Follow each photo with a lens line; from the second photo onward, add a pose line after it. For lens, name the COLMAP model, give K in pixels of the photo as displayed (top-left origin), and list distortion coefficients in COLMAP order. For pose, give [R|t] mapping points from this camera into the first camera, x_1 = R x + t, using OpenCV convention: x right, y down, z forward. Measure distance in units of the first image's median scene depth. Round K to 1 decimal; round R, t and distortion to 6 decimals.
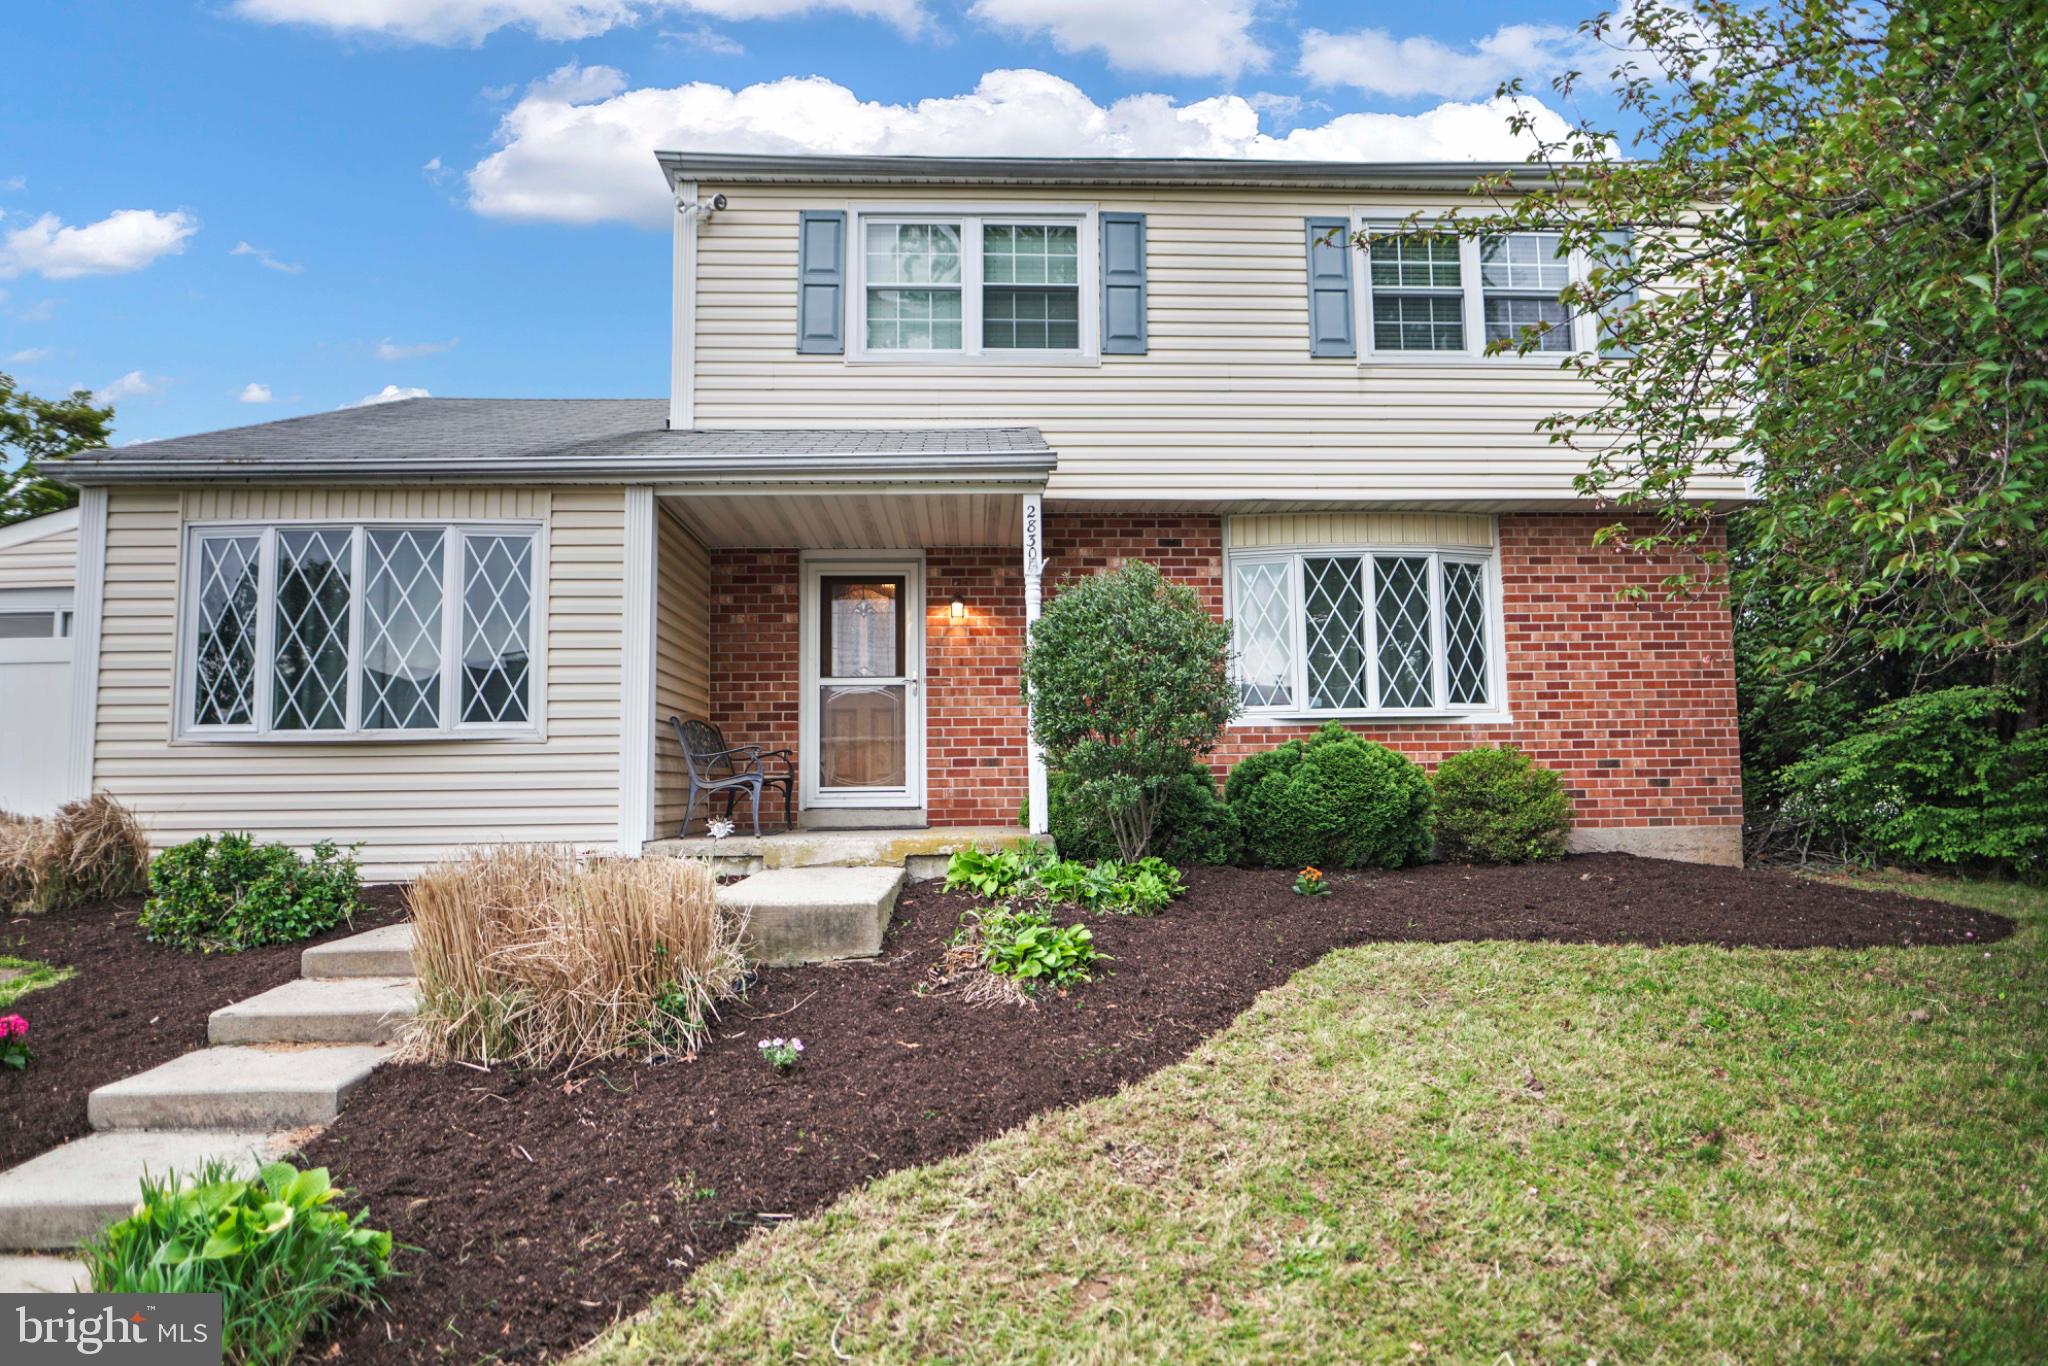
lens RADIAL K [[1195.3, 0, 1025.2], [0, 1195.3, 682.4], [0, 0, 1]] dist [-0.018389, -0.001680]
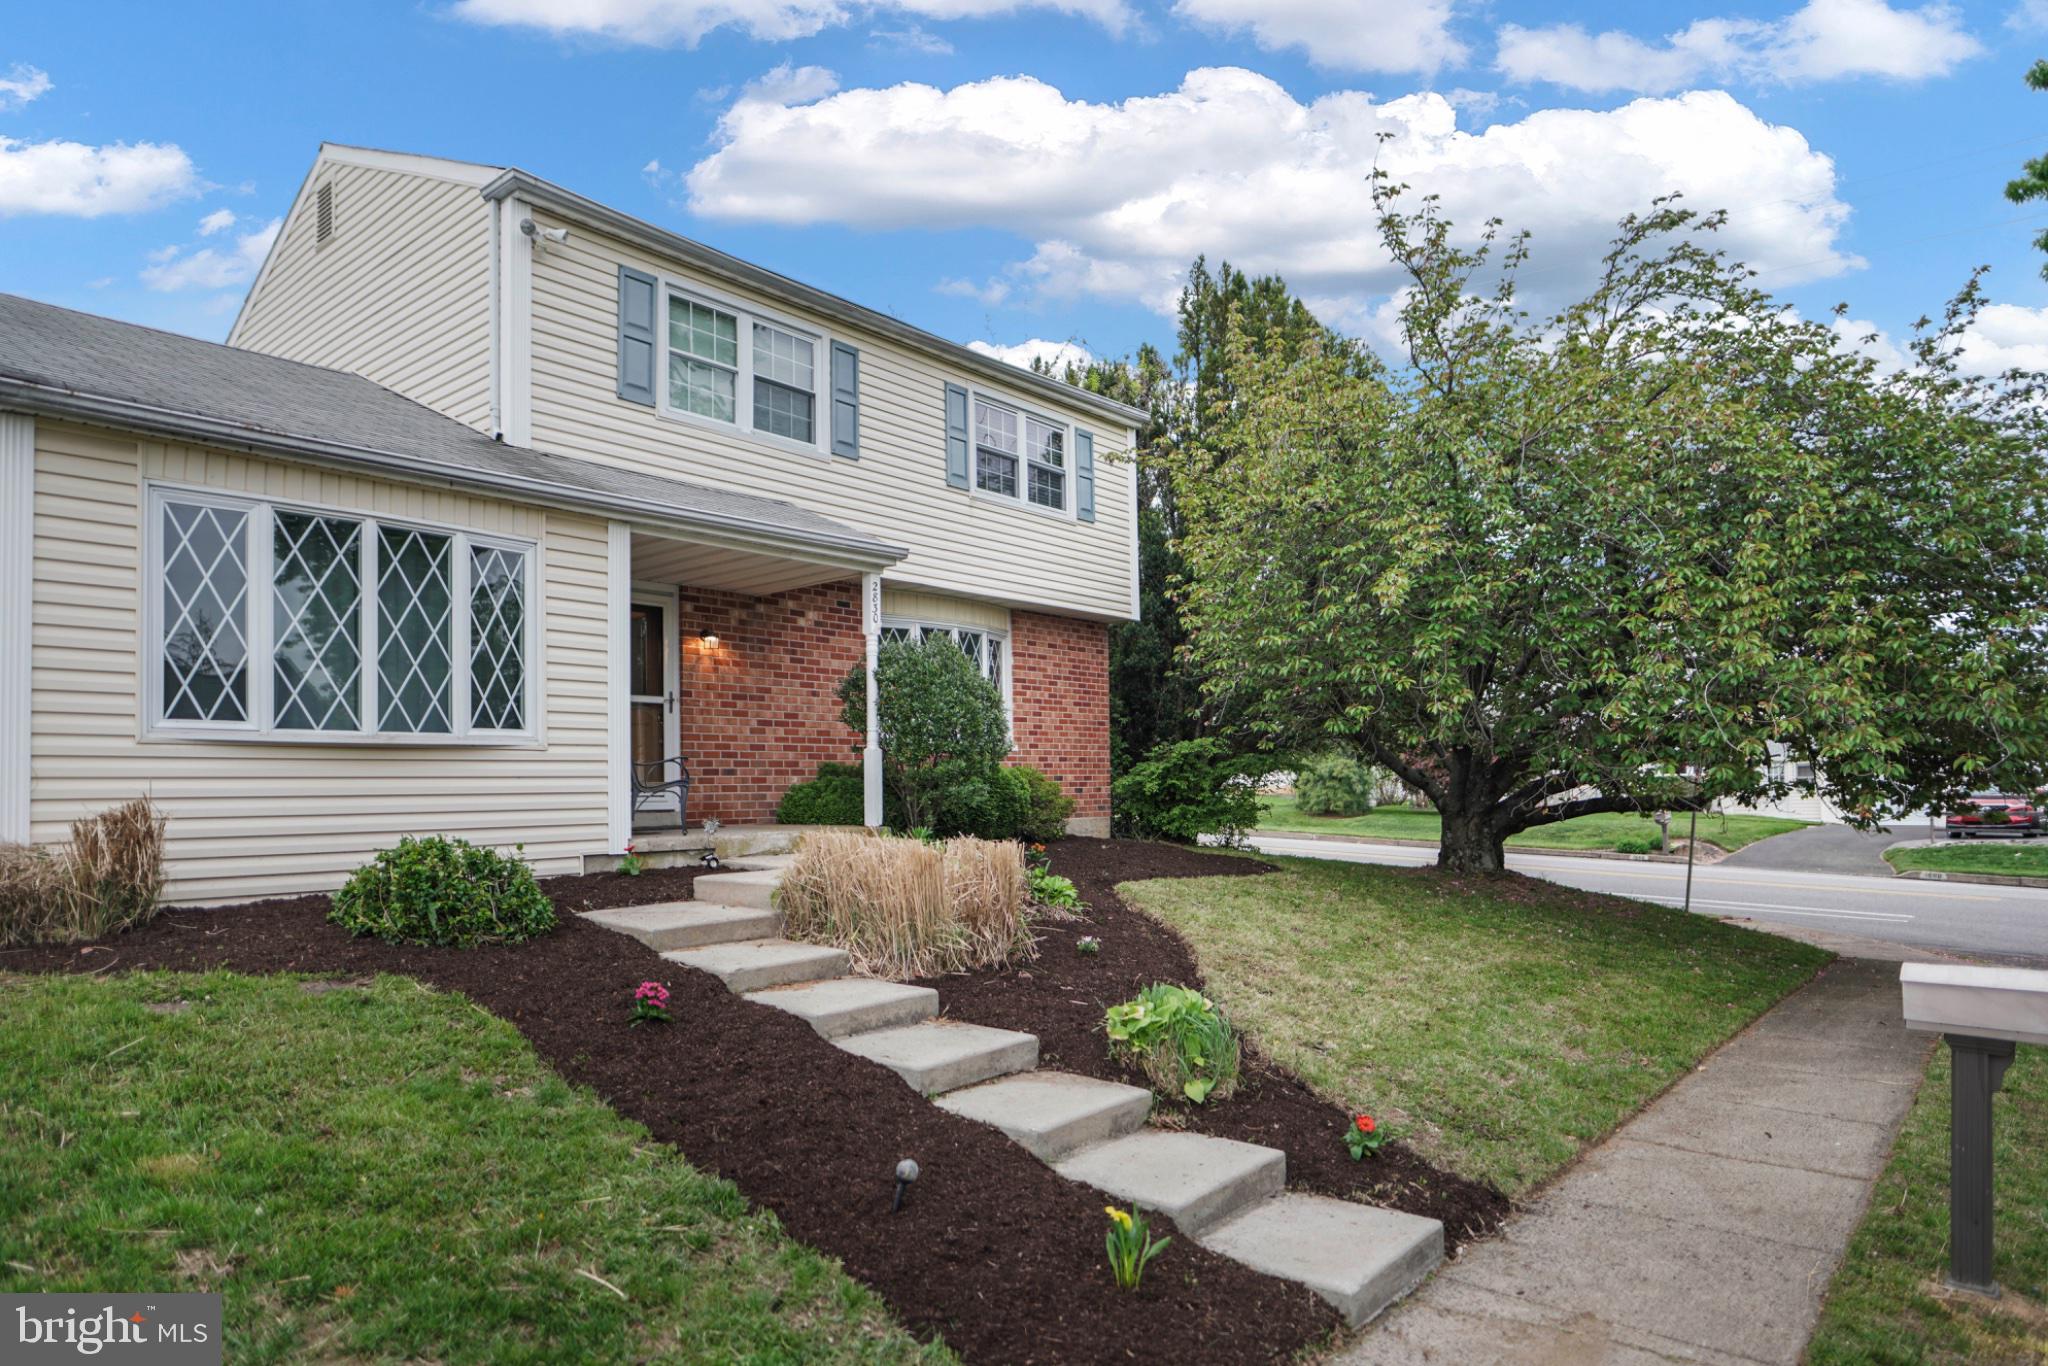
lens RADIAL K [[1195.3, 0, 1021.2], [0, 1195.3, 735.8], [0, 0, 1]] dist [-0.018389, -0.001680]
pose [[0.683602, 0.035451, 0.728994, -0.704319], [-0.061683, 0.998052, 0.009306, 0.001234], [-0.727244, -0.051328, 0.684457, -0.033024]]
